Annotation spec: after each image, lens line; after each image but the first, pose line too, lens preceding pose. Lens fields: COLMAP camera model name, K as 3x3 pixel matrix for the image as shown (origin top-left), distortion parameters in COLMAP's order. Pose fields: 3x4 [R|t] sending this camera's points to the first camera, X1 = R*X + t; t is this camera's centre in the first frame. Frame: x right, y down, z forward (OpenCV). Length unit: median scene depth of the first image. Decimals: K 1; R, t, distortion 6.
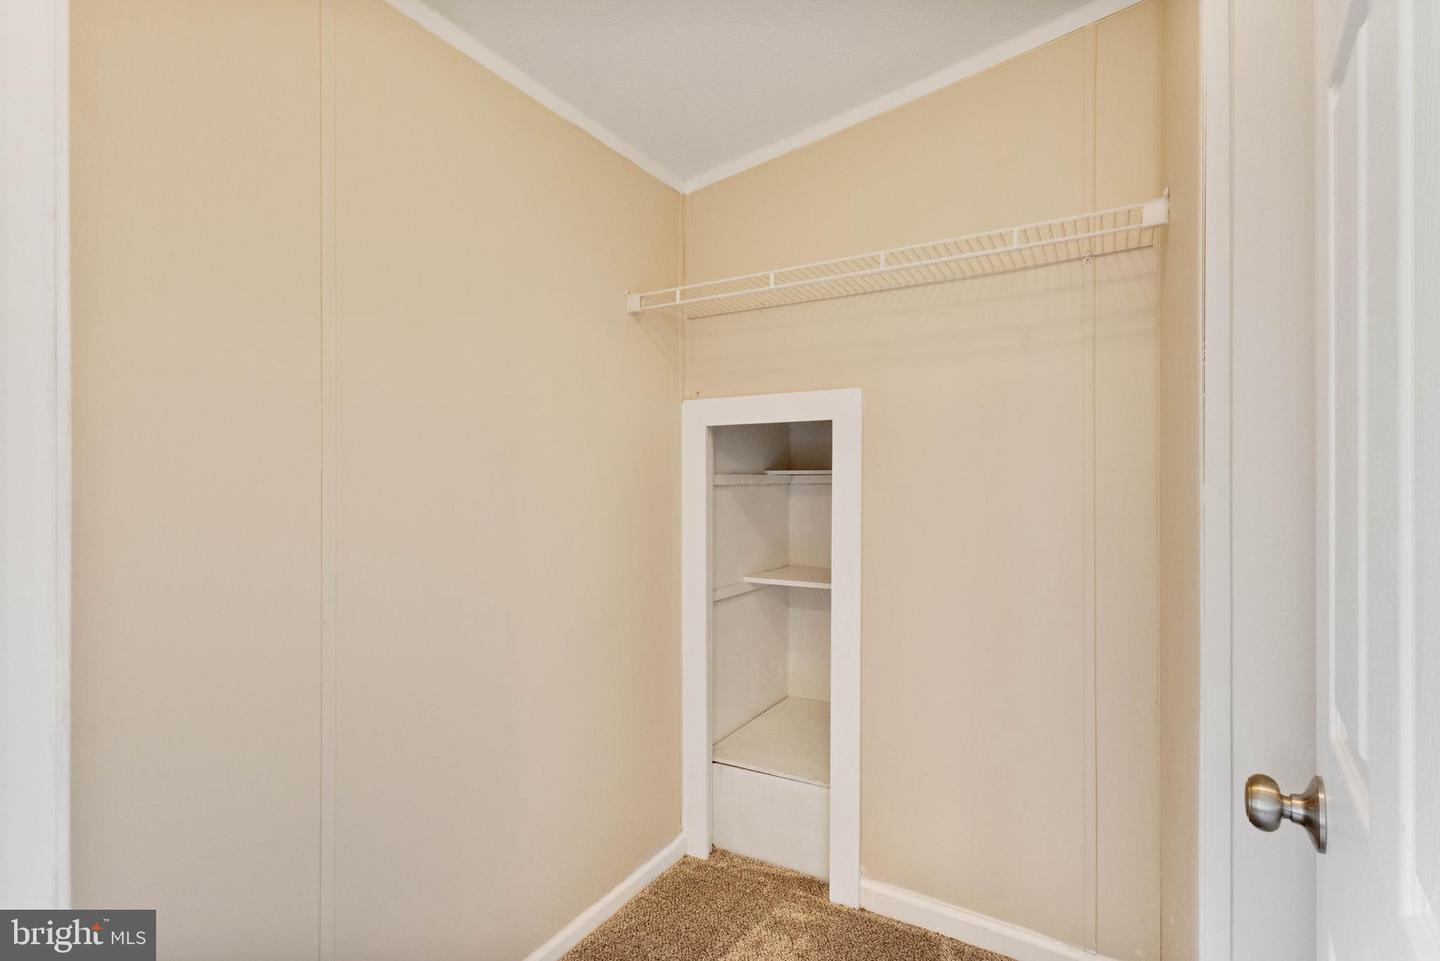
lens RADIAL K [[662.7, 0, 720.0], [0, 662.7, 480.5], [0, 0, 1]] dist [-0.001471, 0.000060]
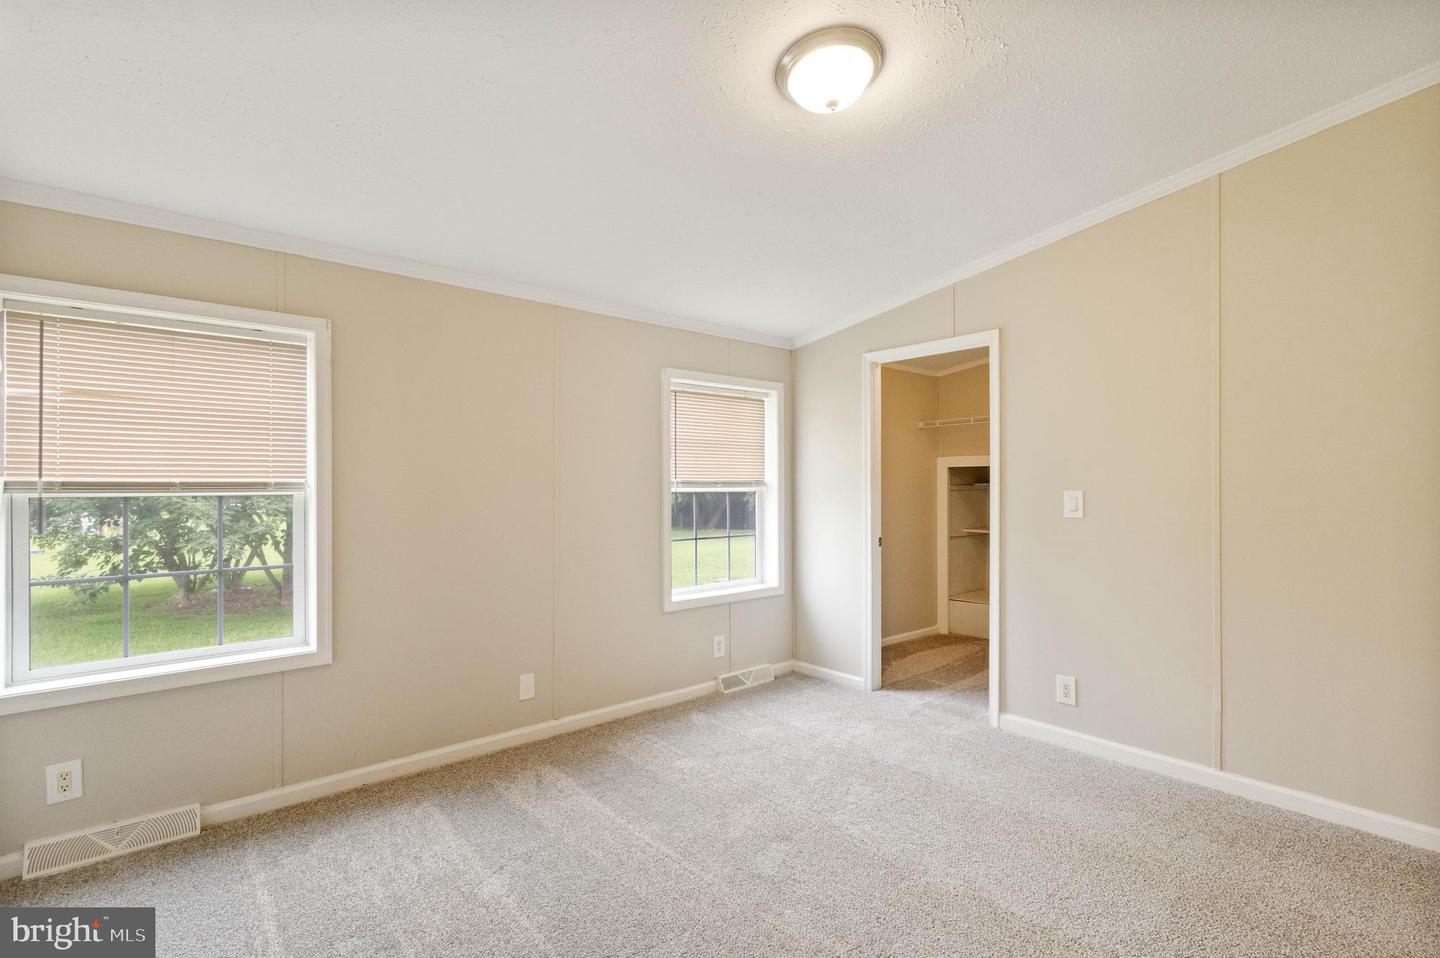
lens RADIAL K [[678.7, 0, 719.7], [0, 678.7, 507.2], [0, 0, 1]] dist [0.001595, 0.000177]
pose [[0.944979, -0.001712, -0.327127, 0.006729], [0.006935, 0.999866, 0.014801, 0.031019], [0.327058, -0.016256, 0.944865, -1.792799]]
